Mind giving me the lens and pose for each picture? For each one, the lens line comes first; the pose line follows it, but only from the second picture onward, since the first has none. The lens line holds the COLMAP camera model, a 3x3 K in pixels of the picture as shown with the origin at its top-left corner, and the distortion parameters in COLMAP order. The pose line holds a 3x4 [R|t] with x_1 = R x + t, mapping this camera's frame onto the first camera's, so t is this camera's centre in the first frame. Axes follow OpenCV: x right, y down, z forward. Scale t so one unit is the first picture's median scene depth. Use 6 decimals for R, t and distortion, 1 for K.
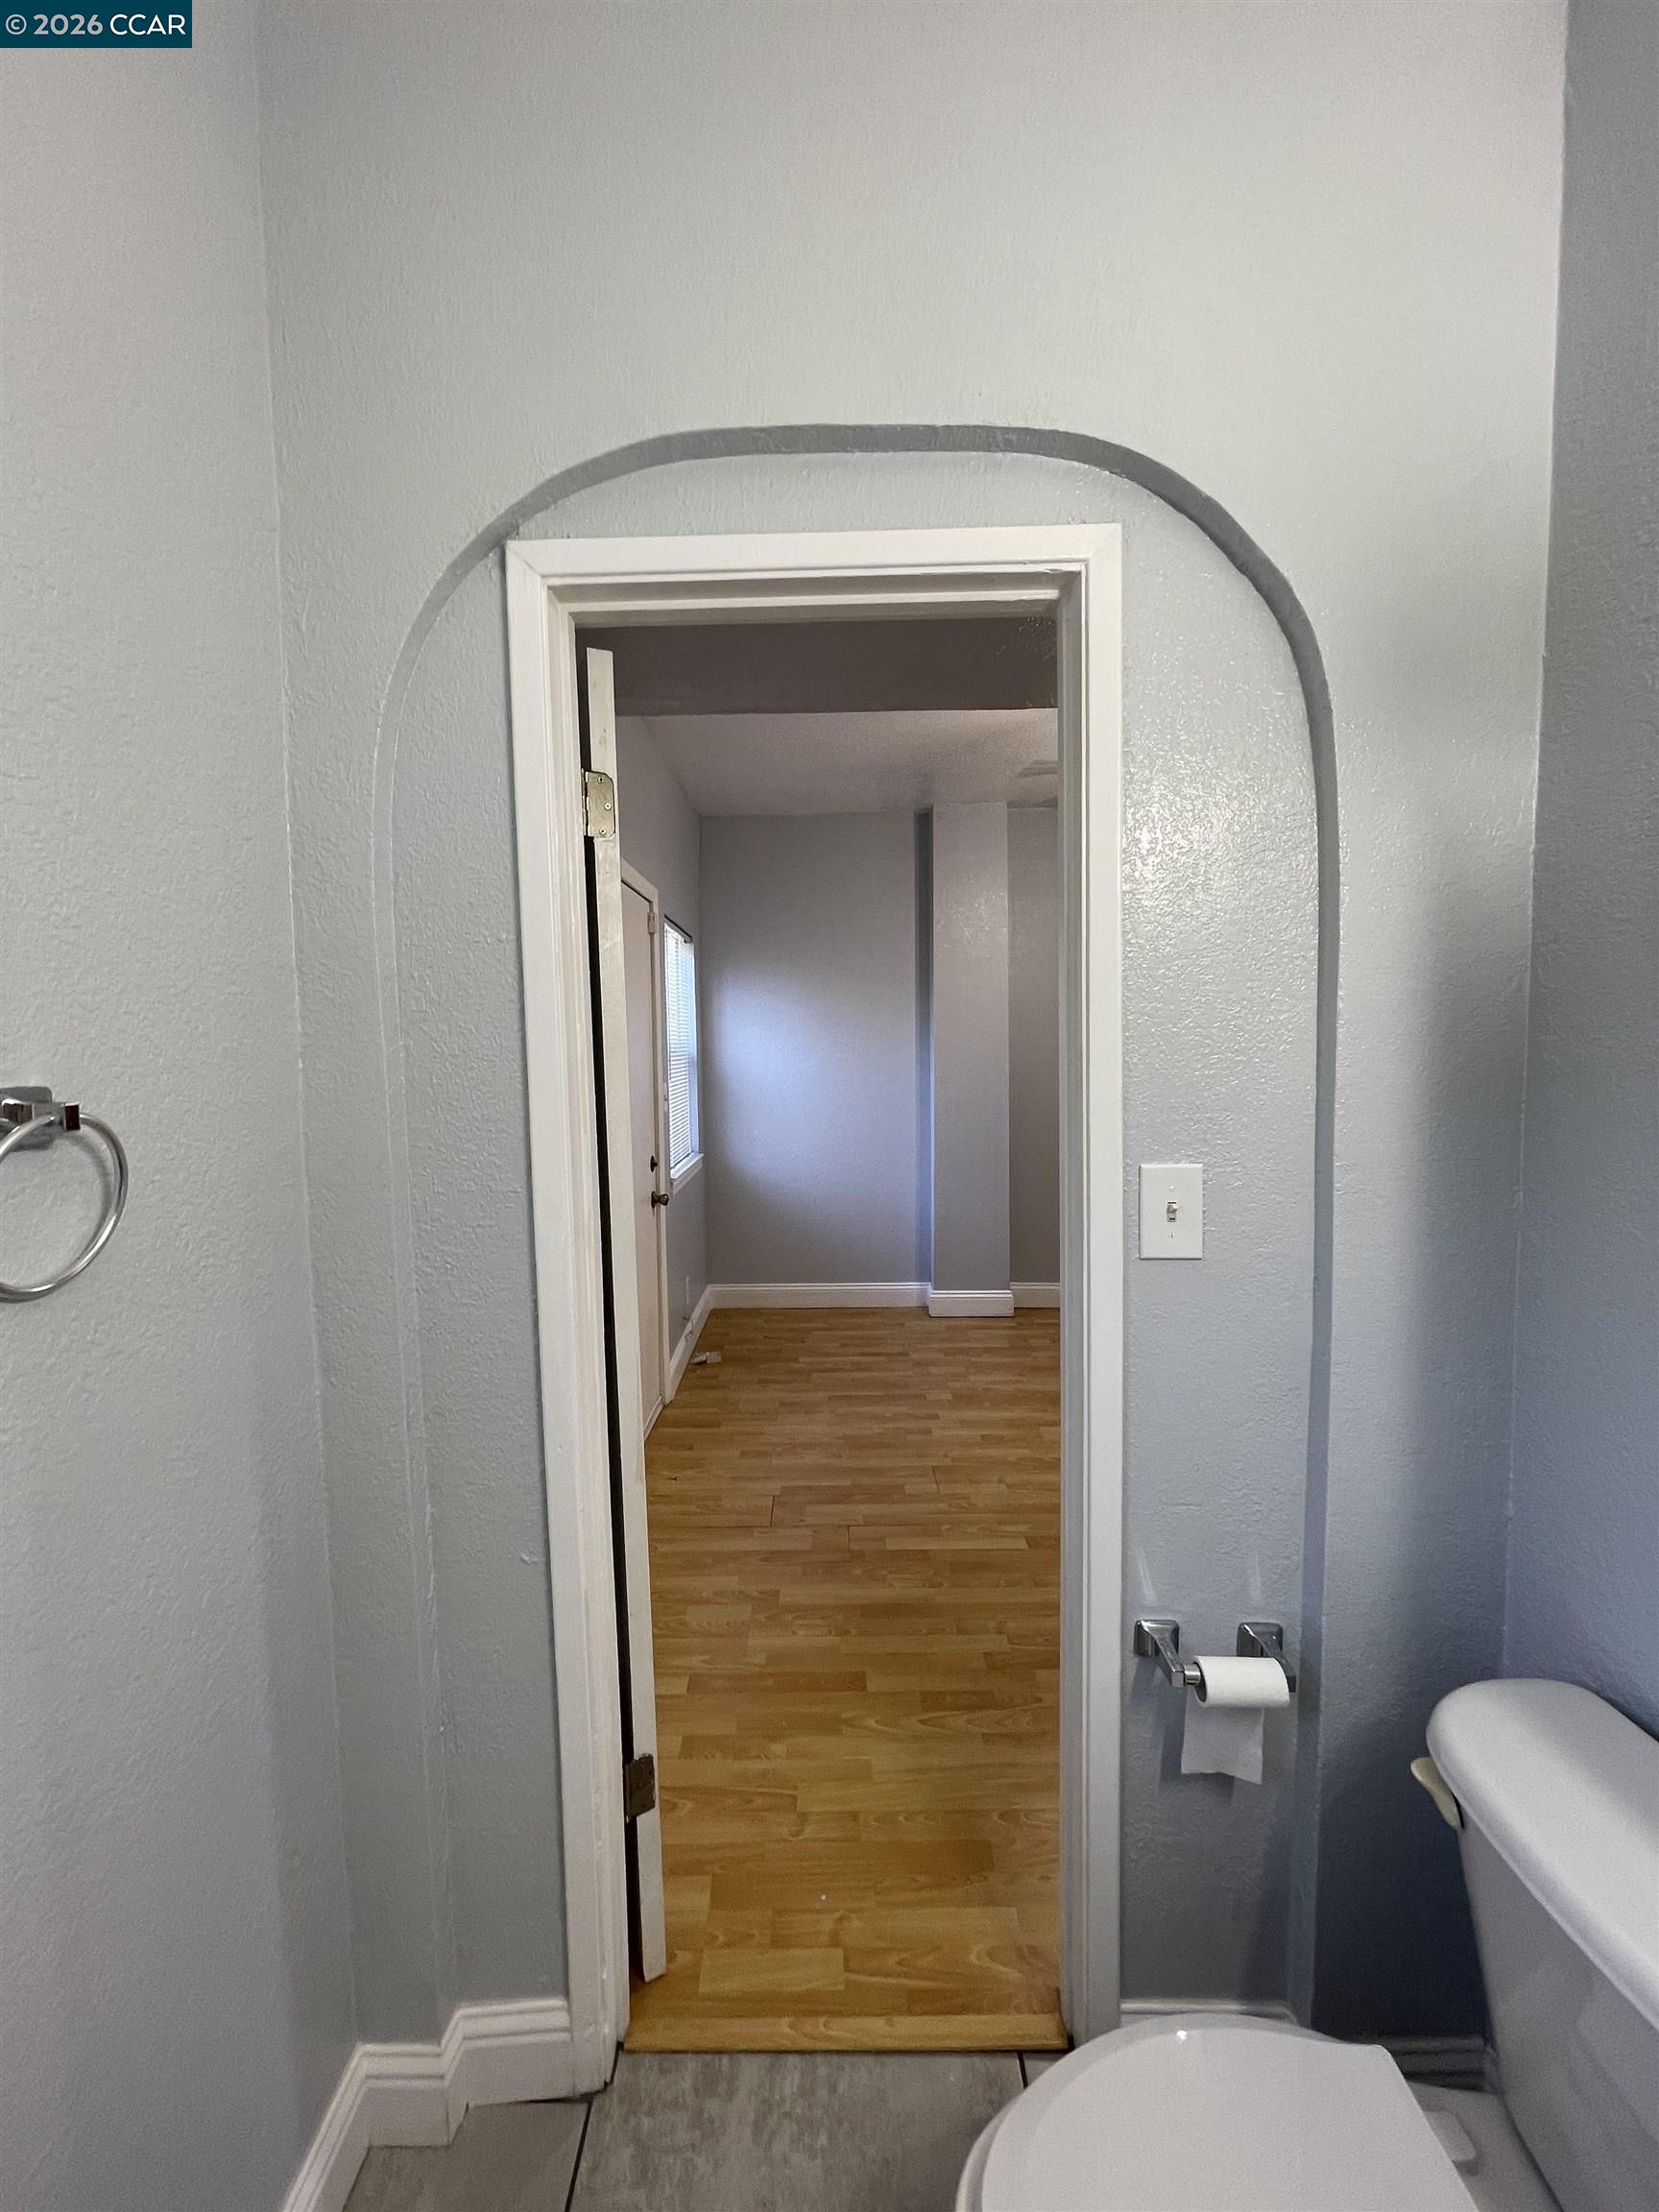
lens RADIAL K [[897.2, 0, 819.1], [0, 897.2, 1104.3], [0, 0, 1]] dist [-0.003016, 0.000527]
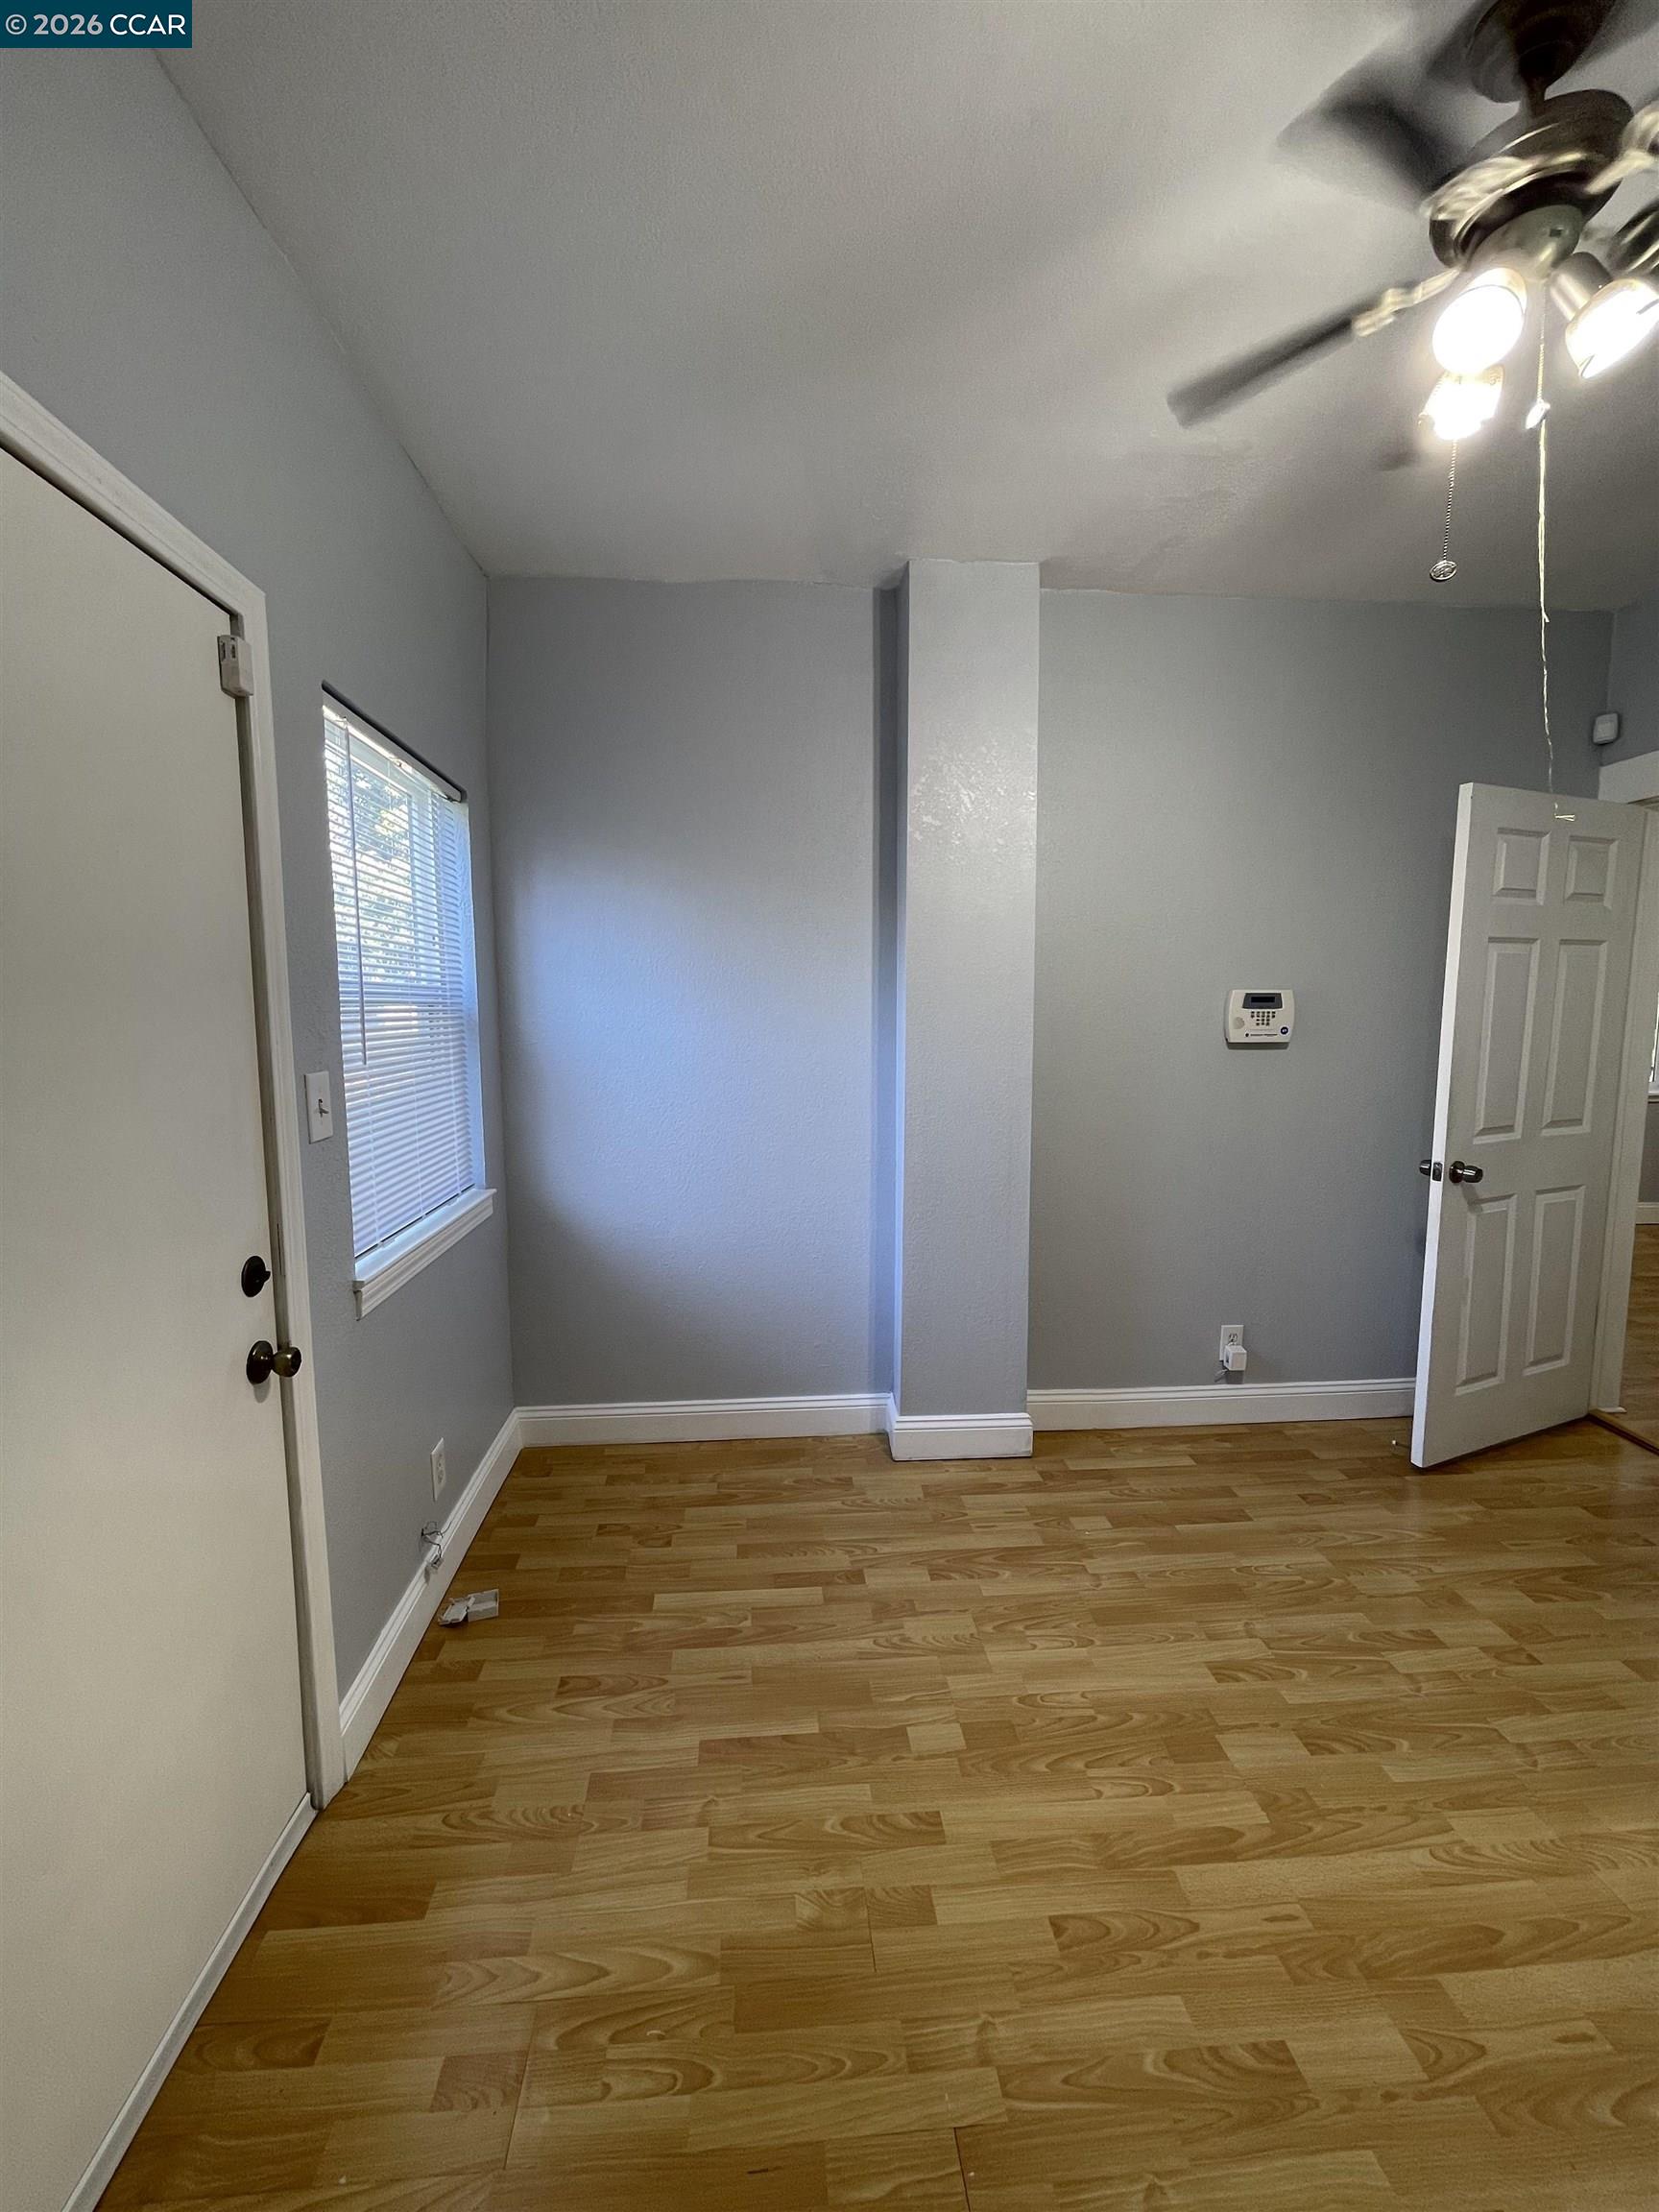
lens RADIAL K [[897.2, 0, 828.1], [0, 897.2, 1102.0], [0, 0, 1]] dist [-0.003016, 0.000527]
pose [[0.995717, 0.001821, 0.092431, 0.029176], [-0.005673, 0.999125, 0.041427, -0.025851], [-0.092275, -0.041774, 0.994857, 0.484930]]
